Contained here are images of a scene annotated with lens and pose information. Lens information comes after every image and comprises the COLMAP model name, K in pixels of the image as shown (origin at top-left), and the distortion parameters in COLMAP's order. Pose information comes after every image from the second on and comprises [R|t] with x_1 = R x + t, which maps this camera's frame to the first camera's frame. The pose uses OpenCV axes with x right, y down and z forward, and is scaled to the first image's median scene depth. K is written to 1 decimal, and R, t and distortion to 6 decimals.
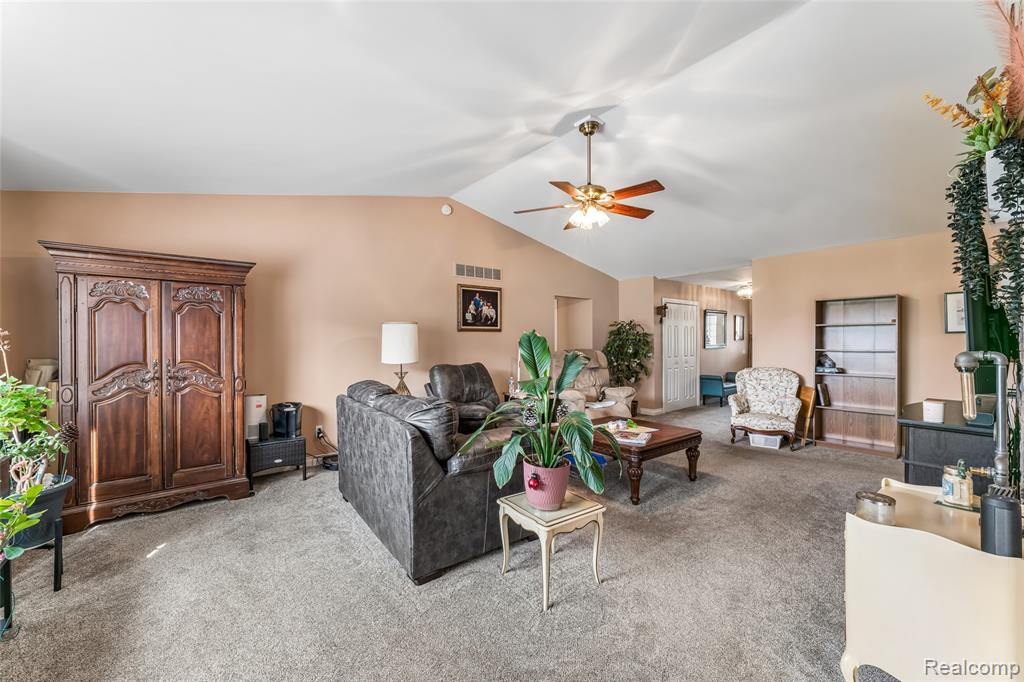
lens RADIAL K [[398.1, 0, 510.8], [0, 398.1, 342.9], [0, 0, 1]] dist [0.001138, 0.000049]
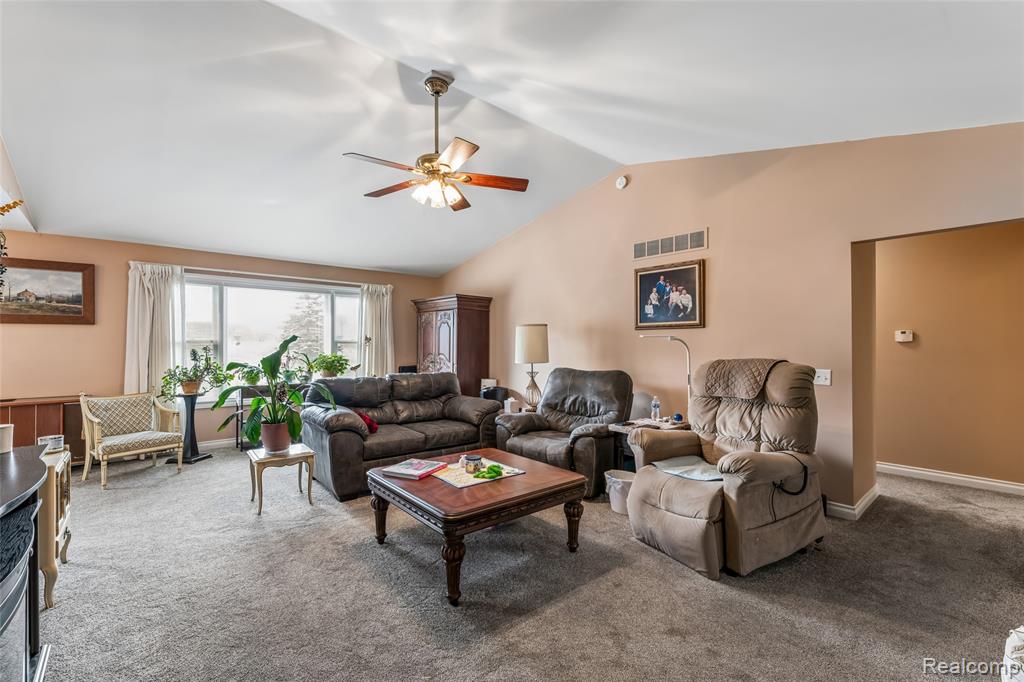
lens RADIAL K [[440.8, 0, 510.6], [0, 440.8, 340.9], [0, 0, 1]] dist [-0.001973, -0.000137]
pose [[0.053741, 0.000813, -0.998555, 0.701934], [-0.005009, 0.999987, 0.000545, -0.006418], [0.998542, 0.004973, 0.053745, 0.692273]]
